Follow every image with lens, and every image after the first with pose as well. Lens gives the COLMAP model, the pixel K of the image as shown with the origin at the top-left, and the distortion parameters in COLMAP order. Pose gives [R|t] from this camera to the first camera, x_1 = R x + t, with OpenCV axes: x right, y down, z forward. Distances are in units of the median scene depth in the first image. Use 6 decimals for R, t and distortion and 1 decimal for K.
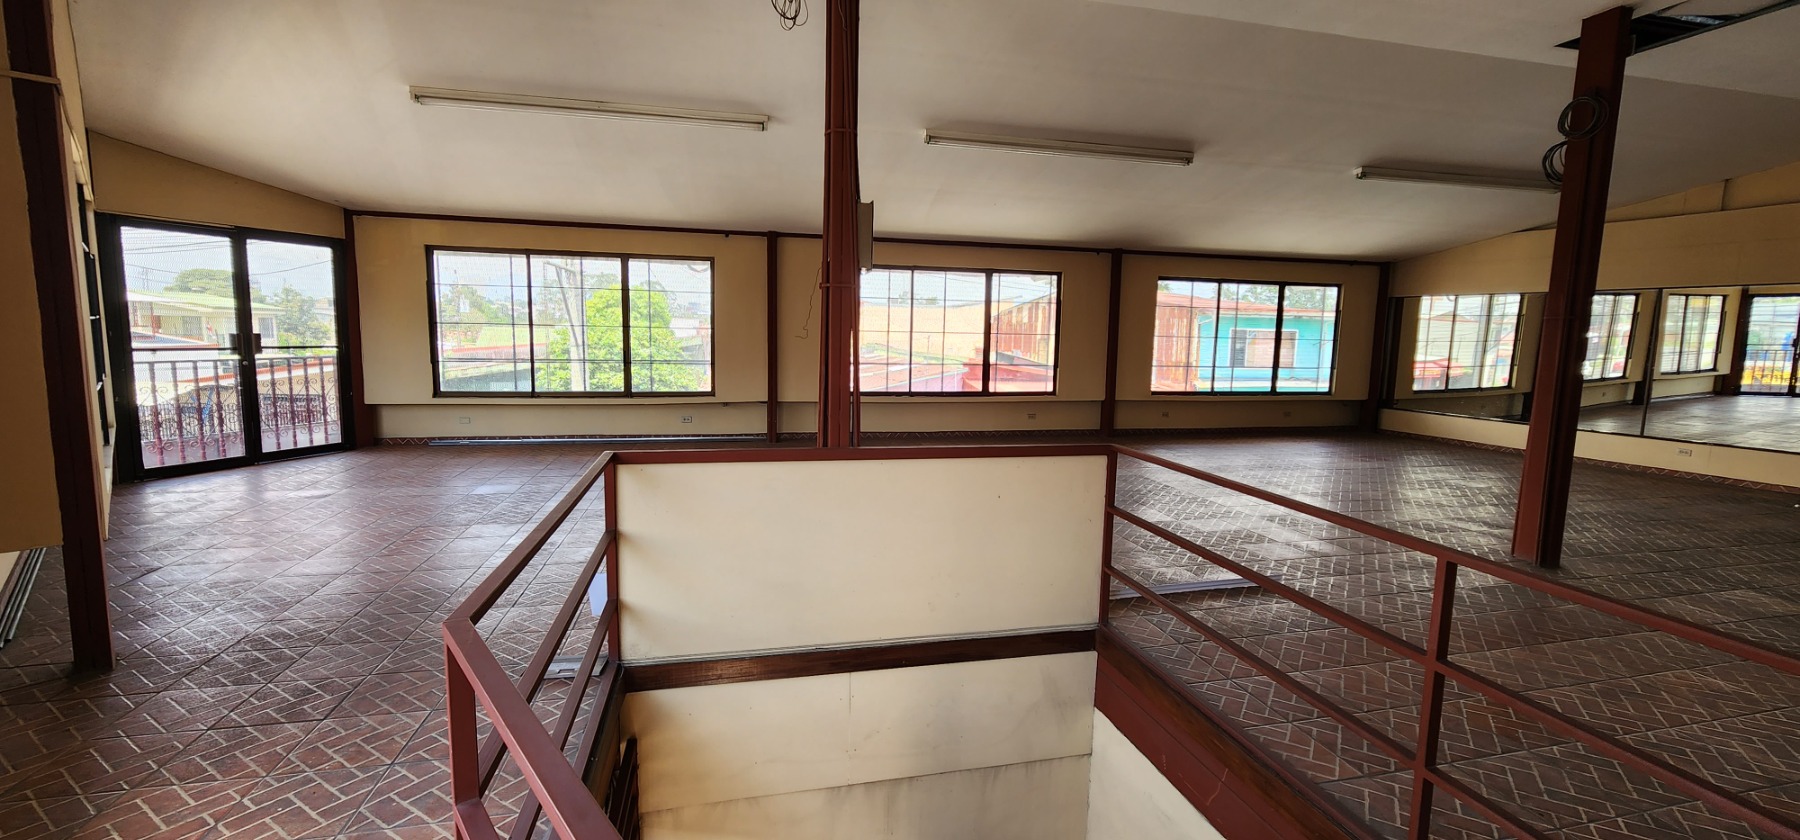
lens RADIAL K [[741.9, 0, 905.7], [0, 741.9, 490.8], [0, 0, 1]] dist [-0.001030, -0.000008]
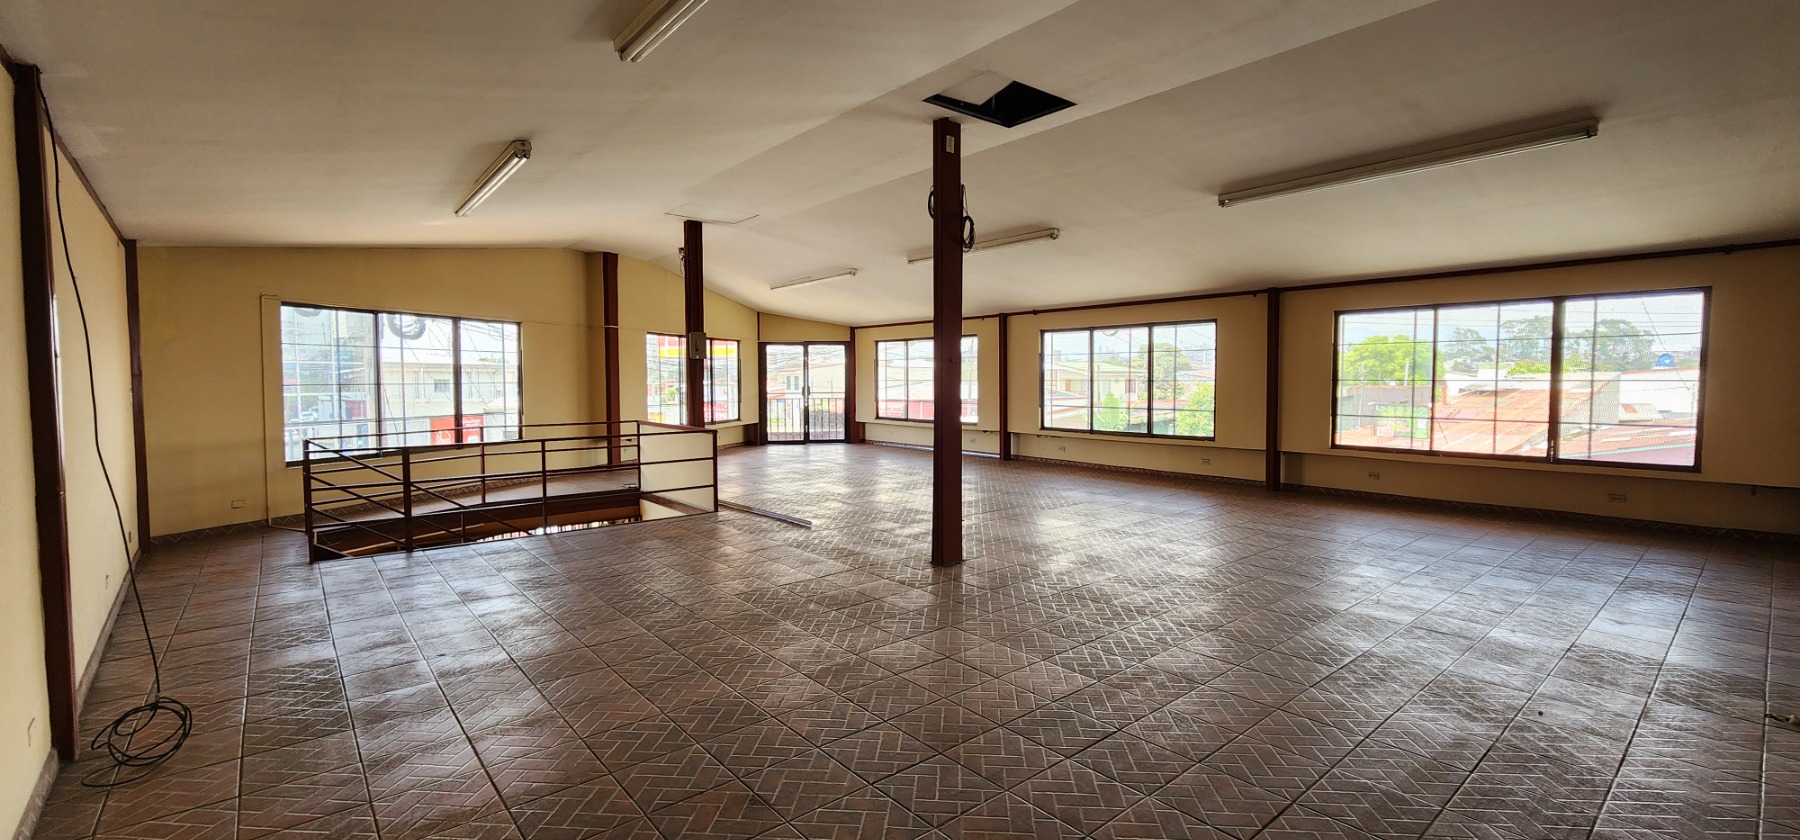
lens RADIAL K [[725.5, 0, 900.0], [0, 725.5, 420.0], [0, 0, 1]] dist [0.013650, 0.000071]
pose [[0.442225, 0.030744, -0.896377, 0.890283], [-0.179946, 0.982133, -0.055091, -0.029498], [0.878668, 0.185662, 0.439855, 0.216526]]
